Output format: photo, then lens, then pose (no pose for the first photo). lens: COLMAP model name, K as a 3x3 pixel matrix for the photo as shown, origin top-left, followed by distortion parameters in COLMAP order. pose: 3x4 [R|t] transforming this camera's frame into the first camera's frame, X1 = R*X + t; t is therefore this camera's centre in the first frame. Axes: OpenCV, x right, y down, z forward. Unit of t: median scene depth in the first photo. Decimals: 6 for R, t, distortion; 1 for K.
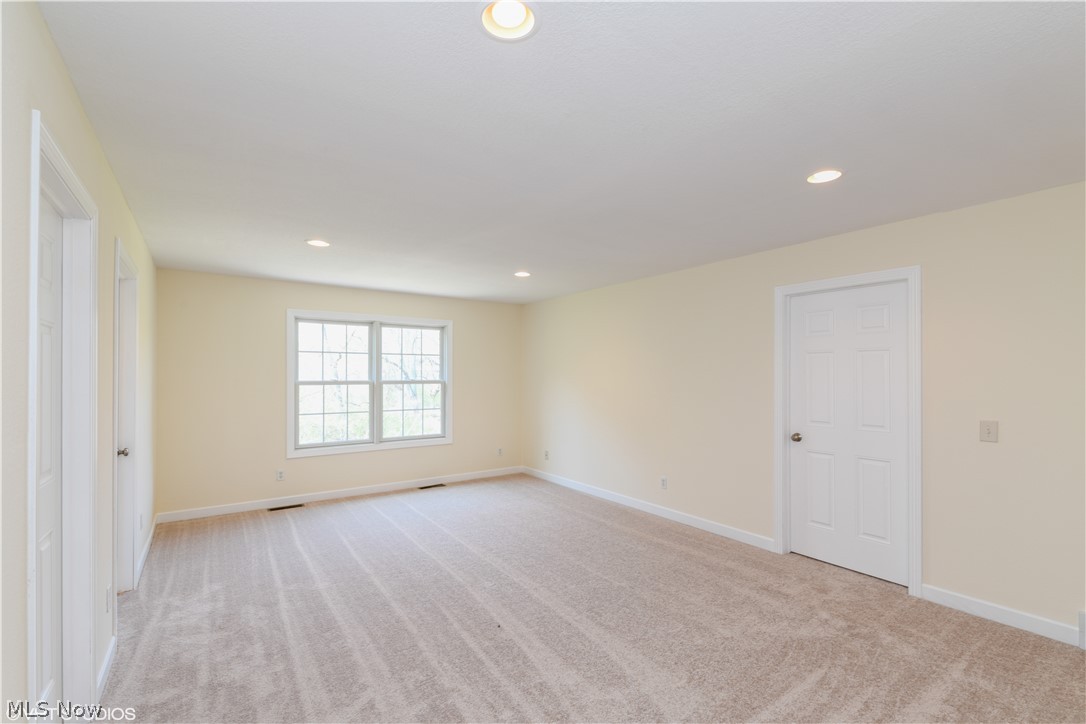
lens RADIAL K [[490.2, 0, 540.2], [0, 490.2, 372.1], [0, 0, 1]] dist [0.025356, 0.000030]
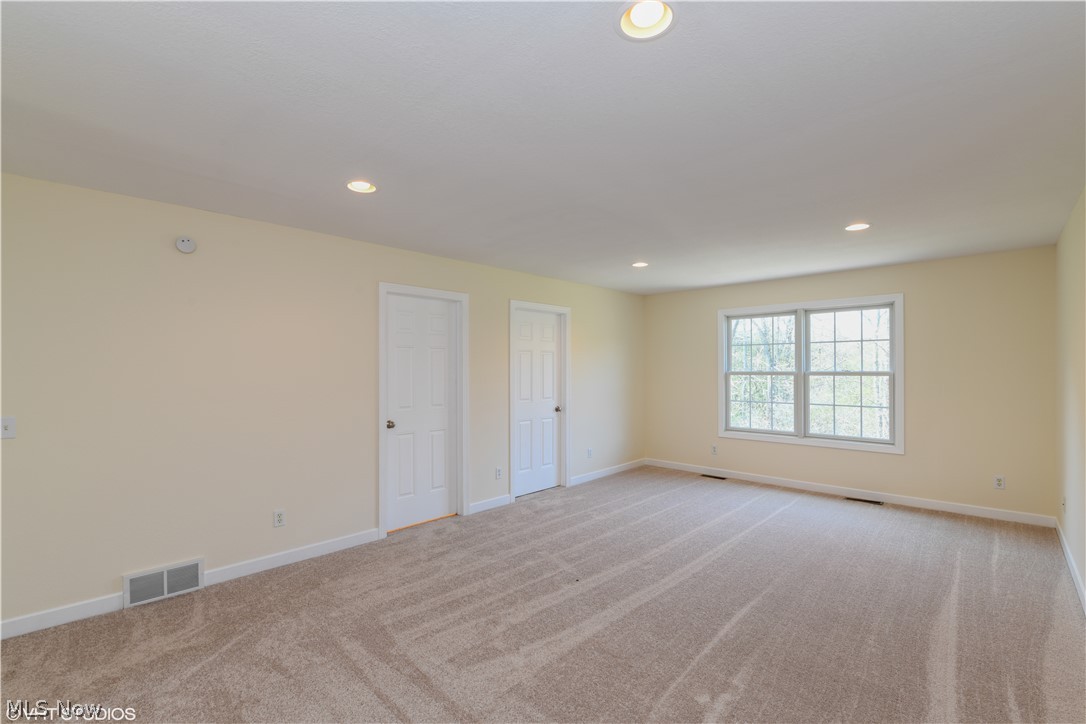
lens RADIAL K [[474.9, 0, 543.0], [0, 474.9, 362.0], [0, 0, 1]] dist [0.000471, -0.000270]
pose [[0.190083, -0.012152, -0.981693, 0.477423], [0.010675, 0.999890, -0.010310, 0.003281], [0.981710, -0.008520, 0.190192, 0.337947]]
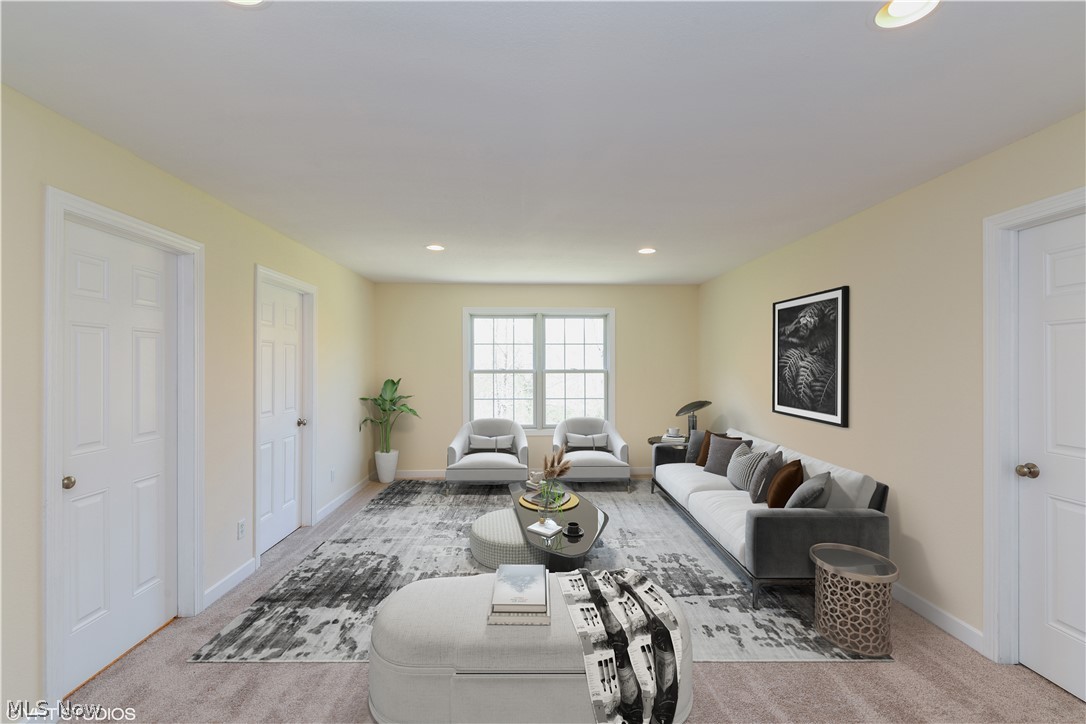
lens RADIAL K [[474.9, 0, 543.0], [0, 474.9, 362.0], [0, 0, 1]] dist [0.000471, -0.000270]
pose [[0.844872, -0.005016, -0.534945, 0.219610], [0.005977, 0.999982, 0.000063, 0.000605], [0.534935, -0.003251, 0.844887, 0.144961]]
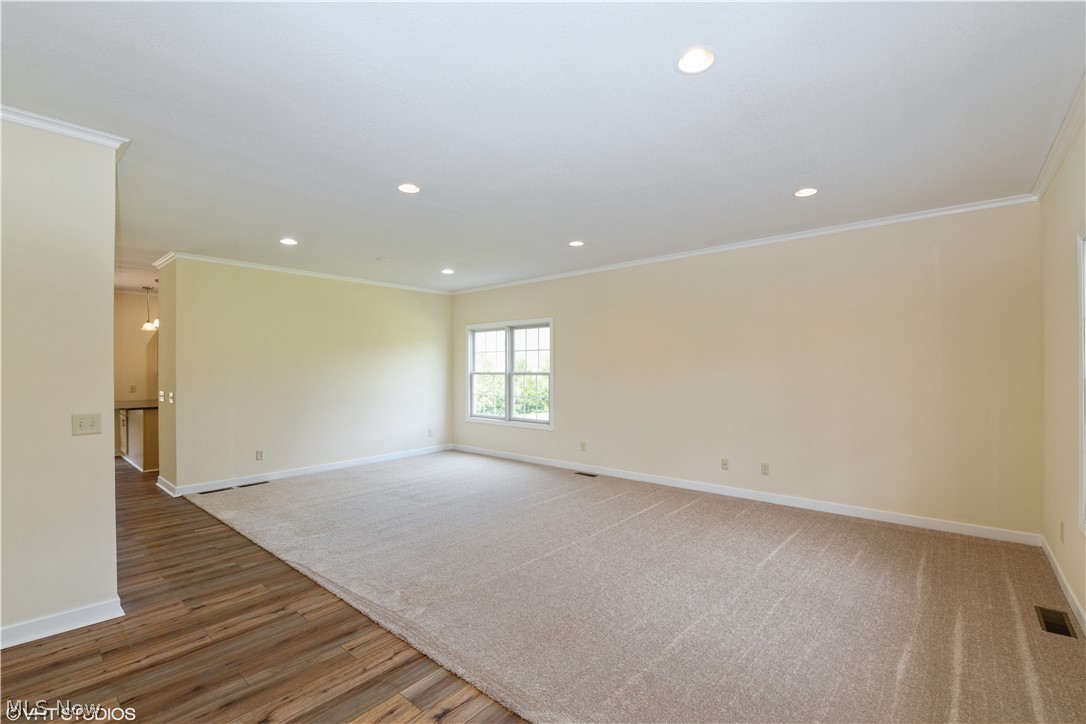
lens RADIAL K [[474.9, 0, 543.0], [0, 474.9, 362.0], [0, 0, 1]] dist [0.000471, -0.000270]
pose [[0.242572, -0.011528, -0.970065, 0.902670], [0.013692, 0.999870, -0.008458, 0.002402], [0.970037, -0.011230, 0.242698, 0.794599]]
